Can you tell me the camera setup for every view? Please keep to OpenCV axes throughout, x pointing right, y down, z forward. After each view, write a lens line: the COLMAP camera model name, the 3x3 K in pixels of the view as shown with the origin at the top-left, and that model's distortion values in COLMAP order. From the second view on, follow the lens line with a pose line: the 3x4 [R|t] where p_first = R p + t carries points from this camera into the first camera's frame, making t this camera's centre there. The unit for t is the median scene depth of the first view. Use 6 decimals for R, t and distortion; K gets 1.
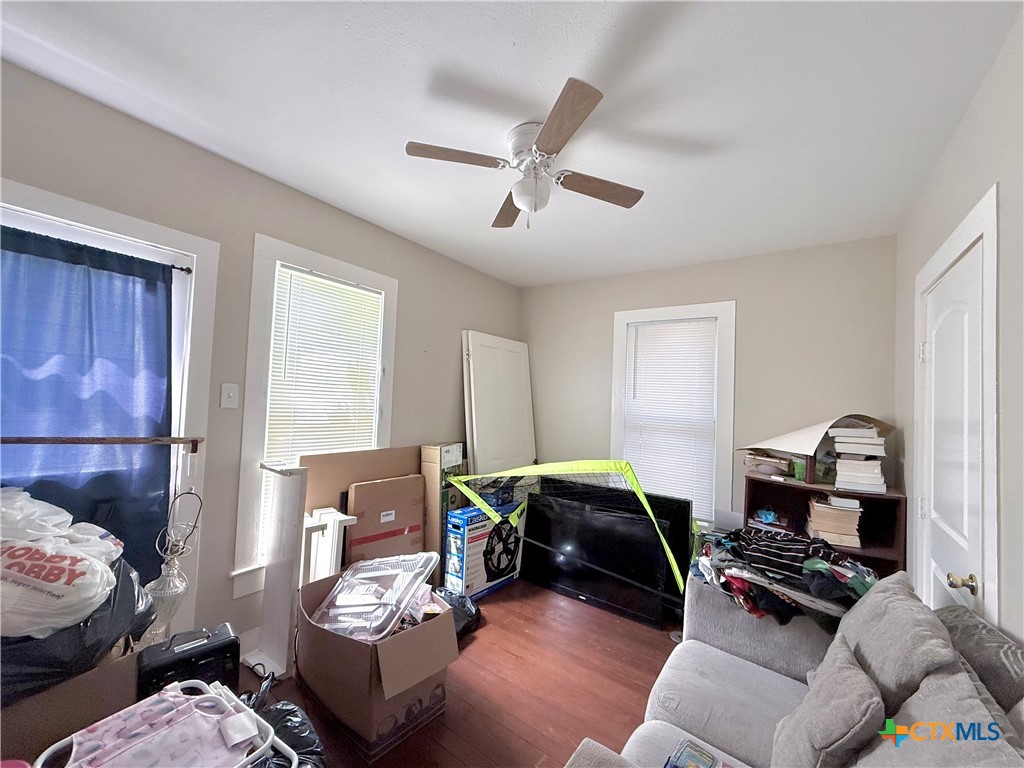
lens RADIAL K [[407.8, 0, 508.5], [0, 407.8, 386.2], [0, 0, 1]] dist [-0.001285, 0.000190]
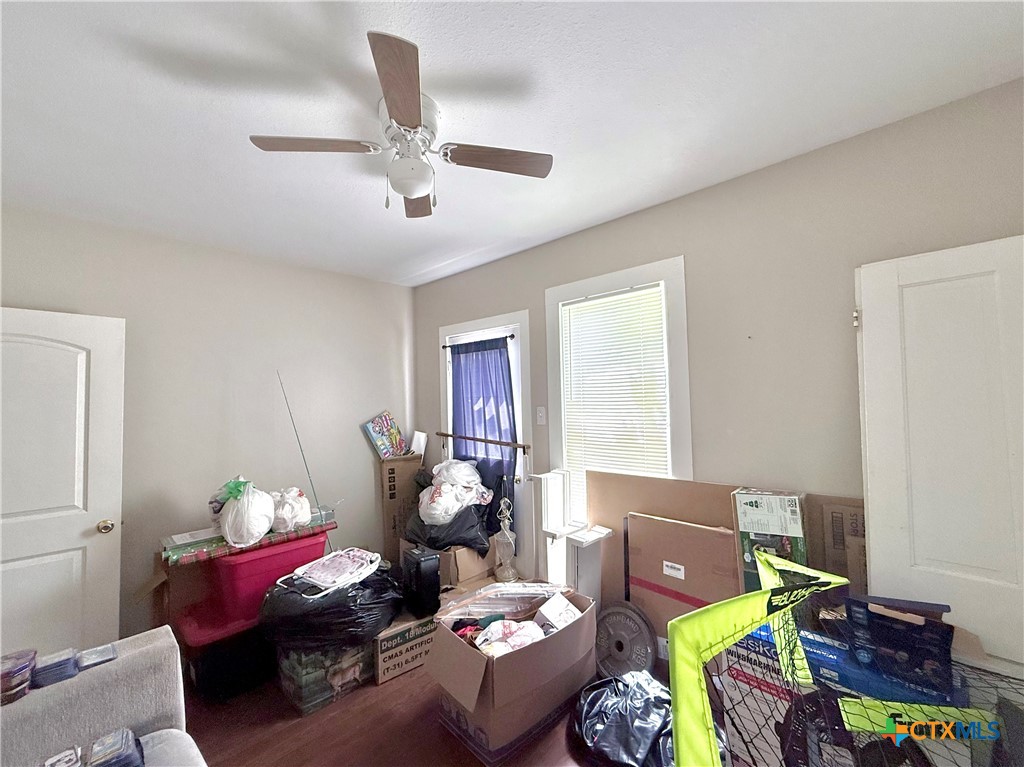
lens RADIAL K [[407.8, 0, 508.5], [0, 407.8, 385.7], [0, 0, 1]] dist [-0.001285, 0.000190]
pose [[-0.118347, -0.080833, -0.989677, 0.681704], [0.053252, 0.994730, -0.087614, 0.036401], [0.991543, -0.063071, -0.113419, 1.052131]]
